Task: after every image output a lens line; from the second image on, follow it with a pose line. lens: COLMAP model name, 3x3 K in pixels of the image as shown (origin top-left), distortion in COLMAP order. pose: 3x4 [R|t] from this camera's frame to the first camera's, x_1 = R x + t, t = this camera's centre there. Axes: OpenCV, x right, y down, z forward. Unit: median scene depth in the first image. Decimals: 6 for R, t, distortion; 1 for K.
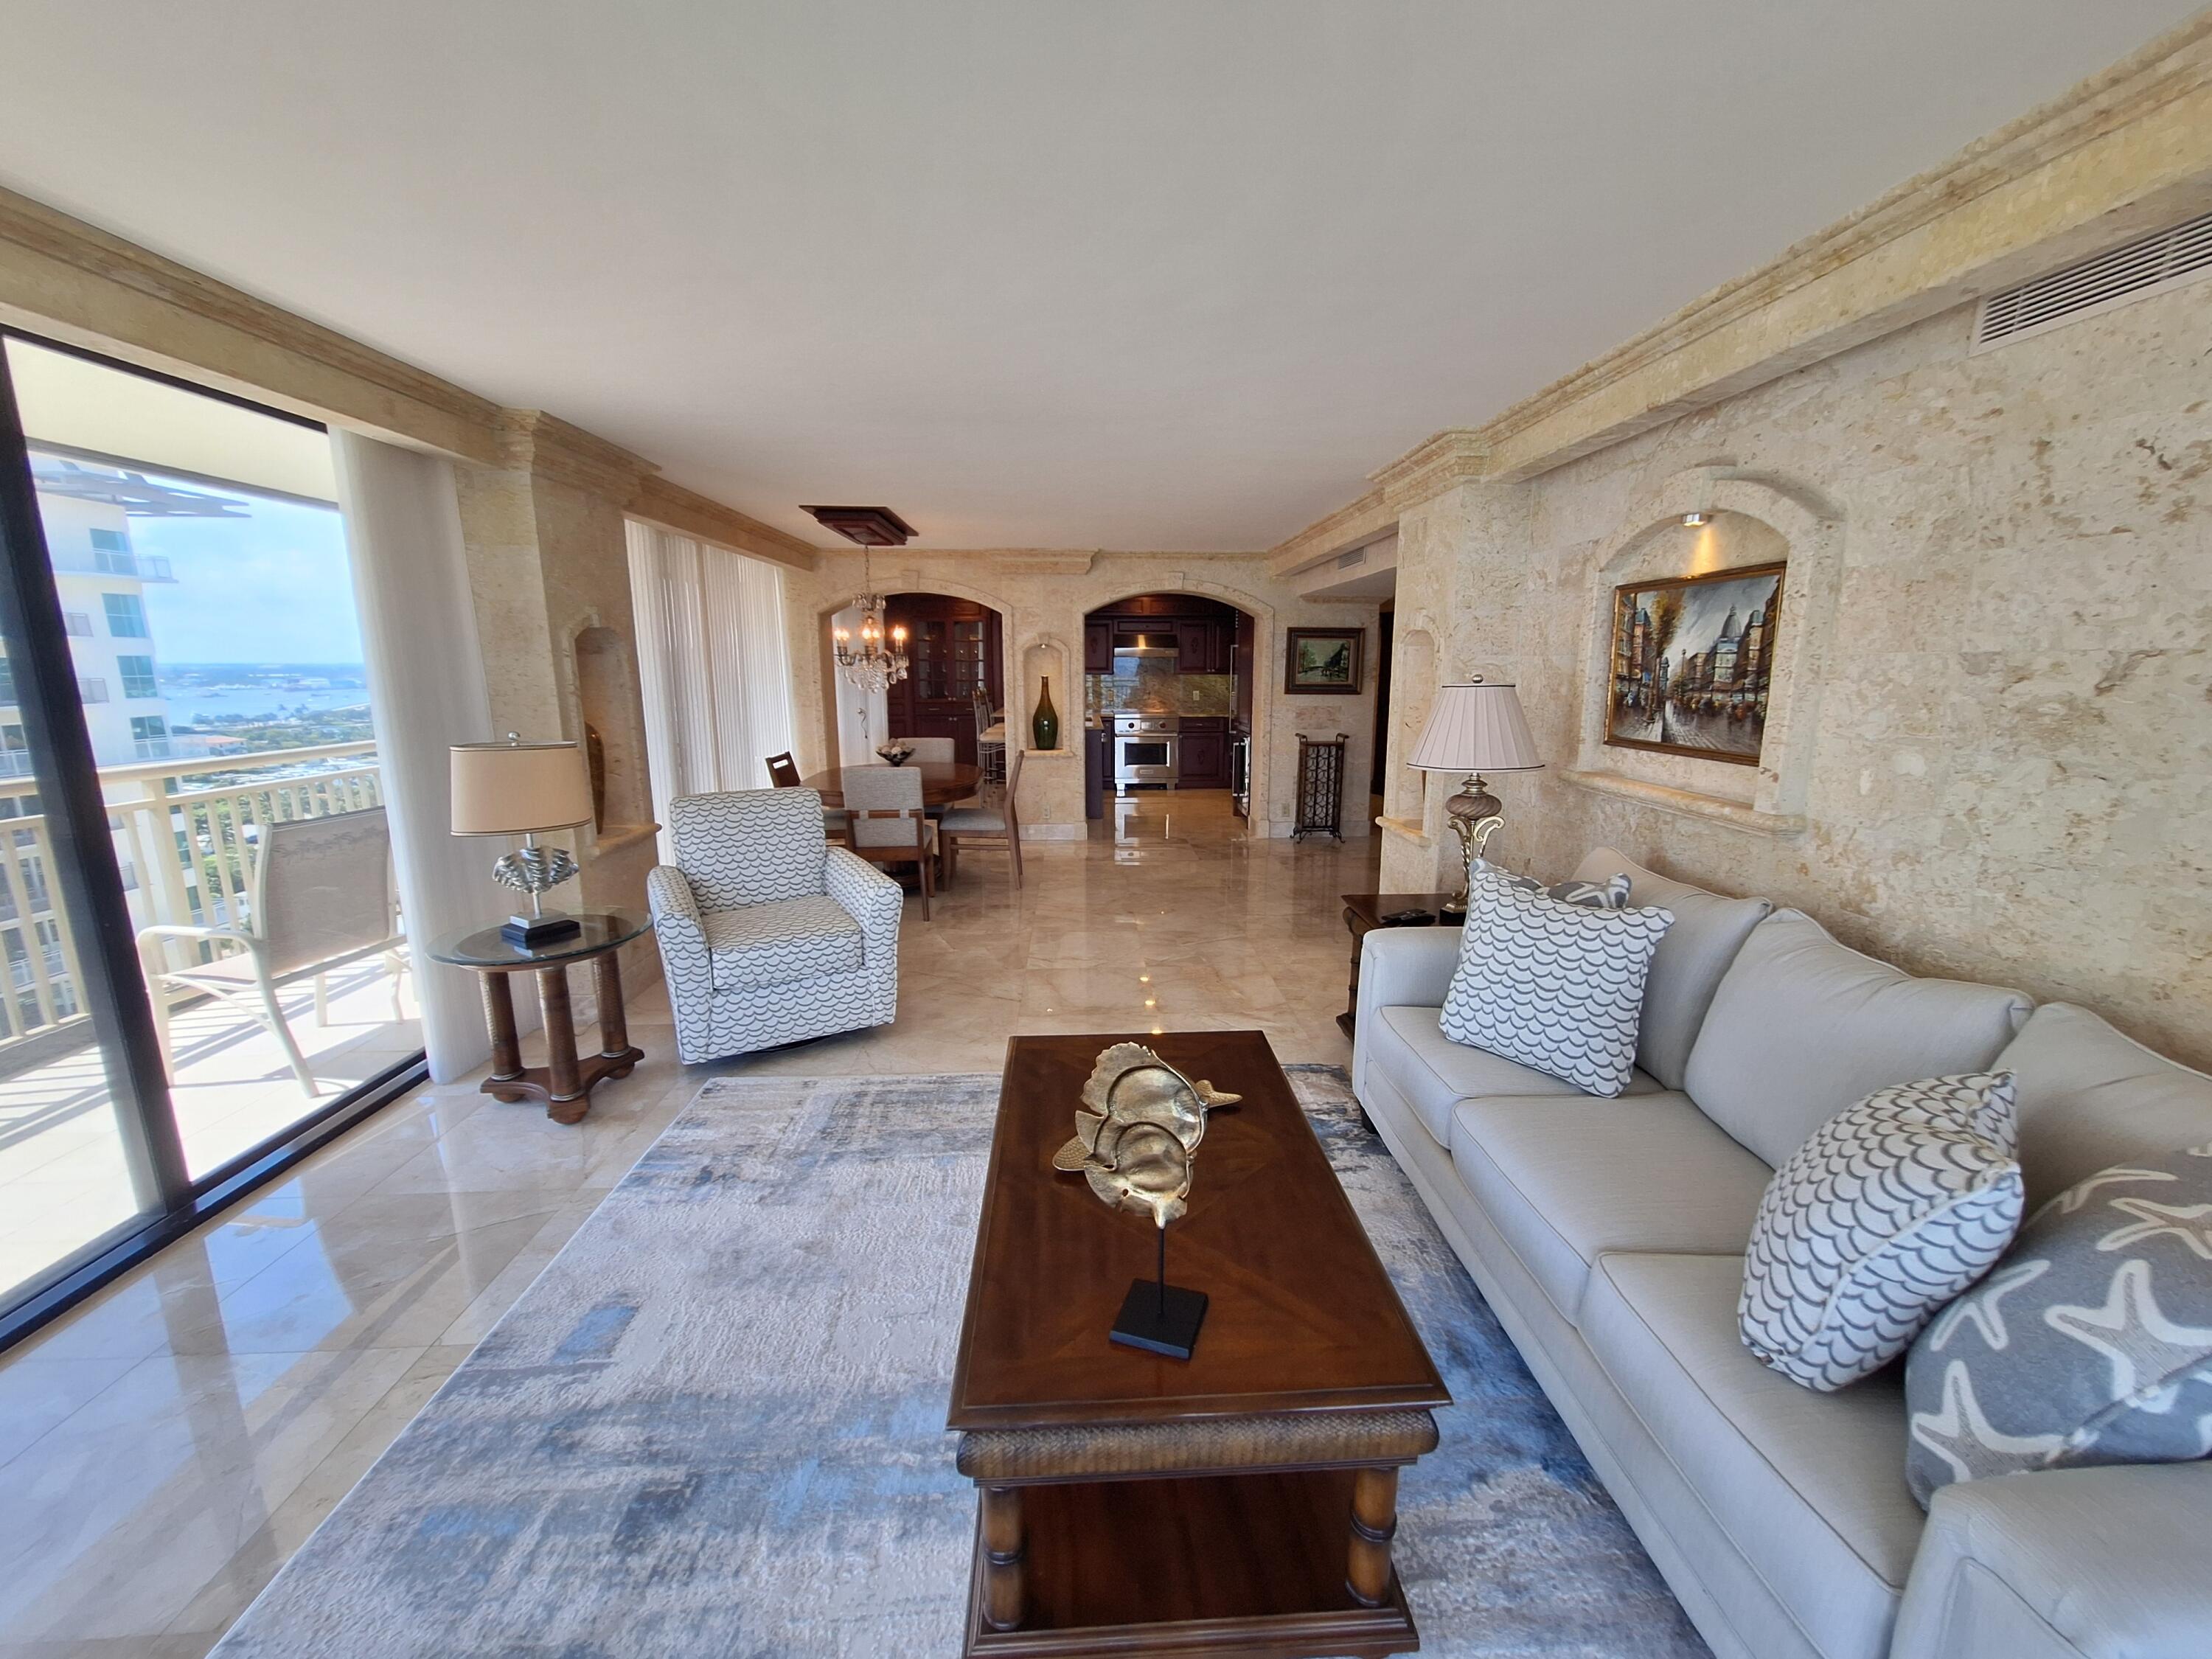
lens RADIAL K [[882.4, 0, 1132.2], [0, 882.4, 837.1], [0, 0, 1]] dist [-0.008955, 0.003868]
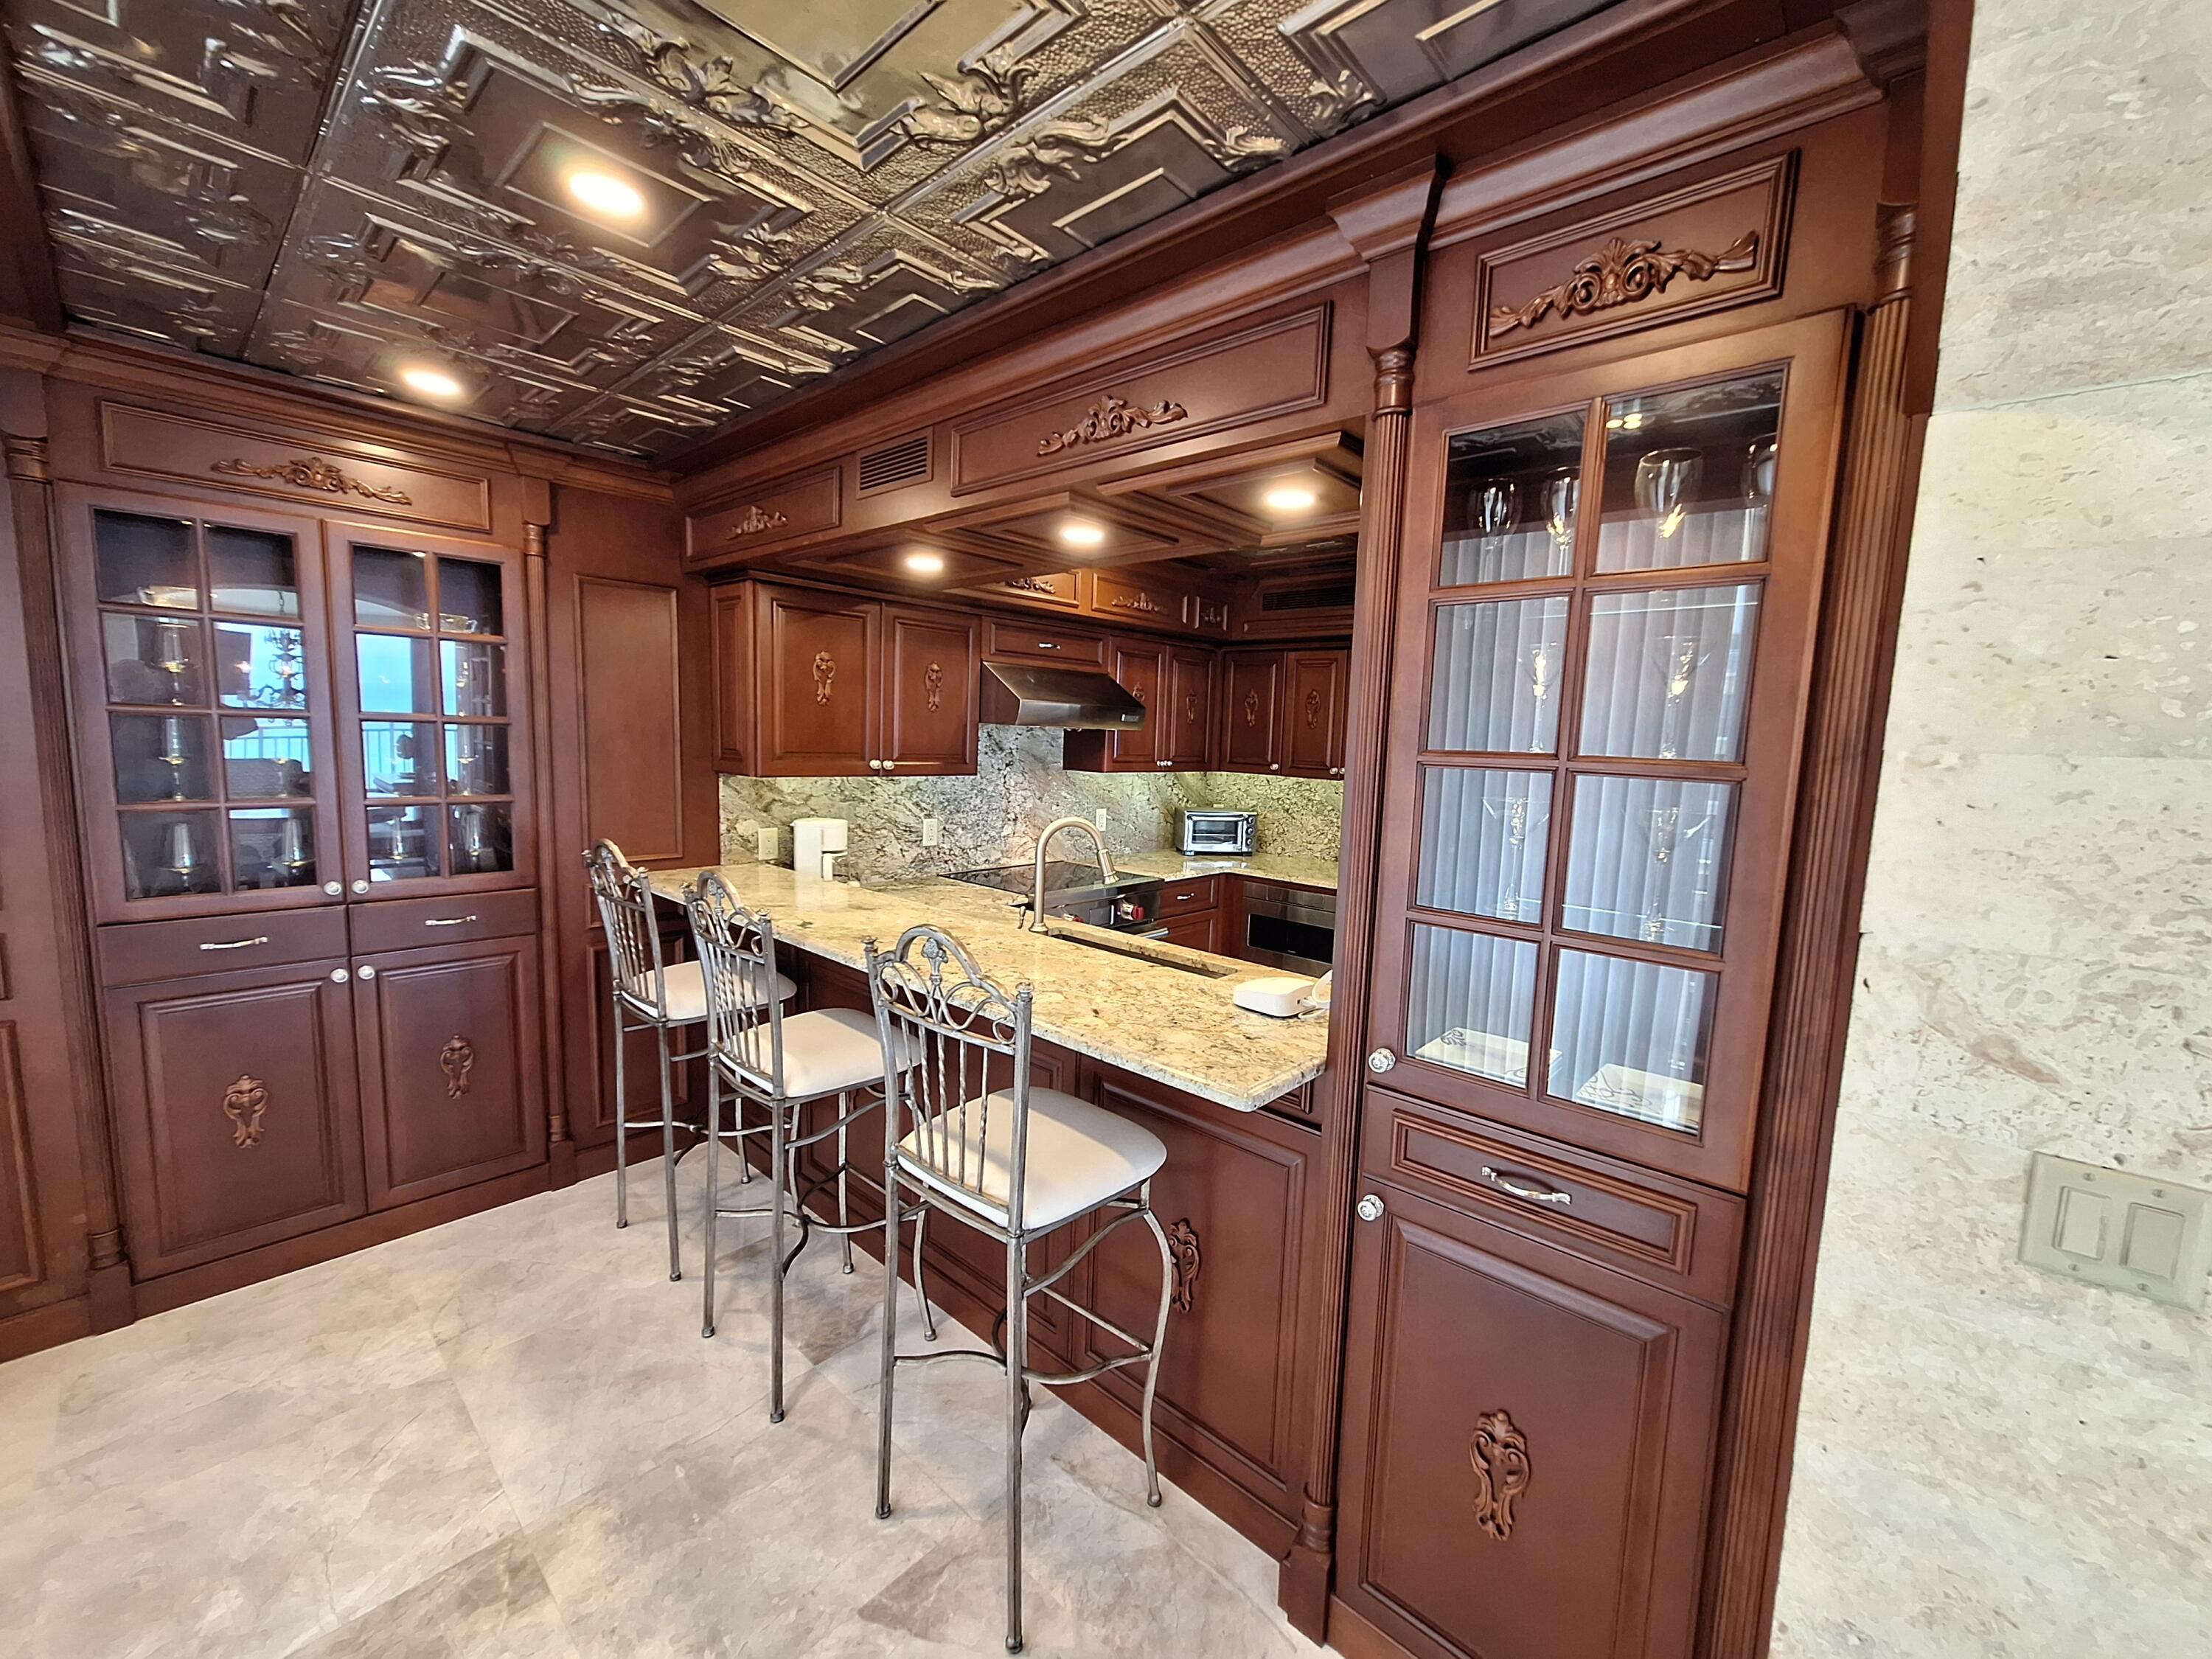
lens RADIAL K [[882.4, 0, 1132.2], [0, 882.4, 837.1], [0, 0, 1]] dist [-0.008955, 0.003868]
pose [[0.709586, -0.057154, 0.702297, -0.219273], [0.104223, 0.994255, -0.024391, -0.146415], [-0.696868, 0.090503, 0.711467, 0.720126]]
